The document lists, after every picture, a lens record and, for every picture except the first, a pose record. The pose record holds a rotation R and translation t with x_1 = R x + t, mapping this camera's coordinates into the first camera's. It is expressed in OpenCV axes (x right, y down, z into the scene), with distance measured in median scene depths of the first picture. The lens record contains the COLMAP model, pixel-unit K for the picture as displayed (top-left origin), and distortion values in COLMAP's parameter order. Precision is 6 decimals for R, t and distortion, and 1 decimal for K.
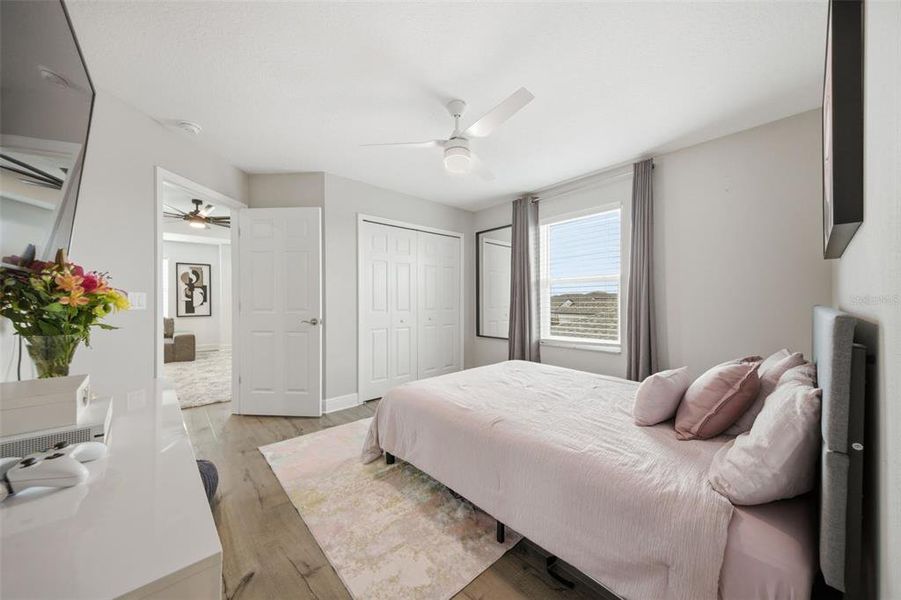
lens RADIAL K [[319.7, 0, 449.5], [0, 319.7, 300.2], [0, 0, 1]] dist [0.015953, -0.000203]
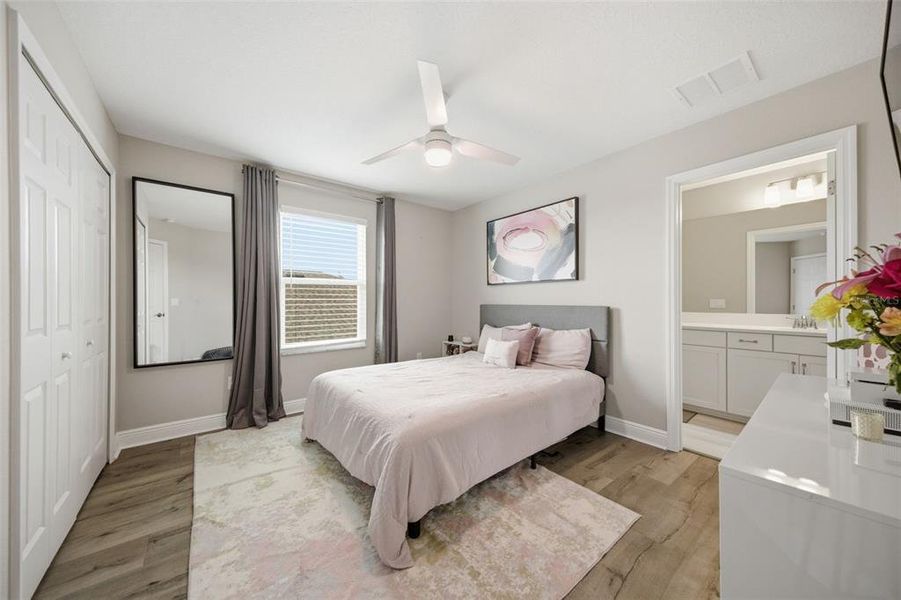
lens RADIAL K [[319.7, 0, 449.5], [0, 319.7, 300.2], [0, 0, 1]] dist [0.015953, -0.000203]
pose [[0.040746, 0.007028, 0.999145, -1.044815], [0.000334, 0.999975, -0.007048, 0.001885], [-0.999169, 0.000620, 0.040743, 1.058968]]
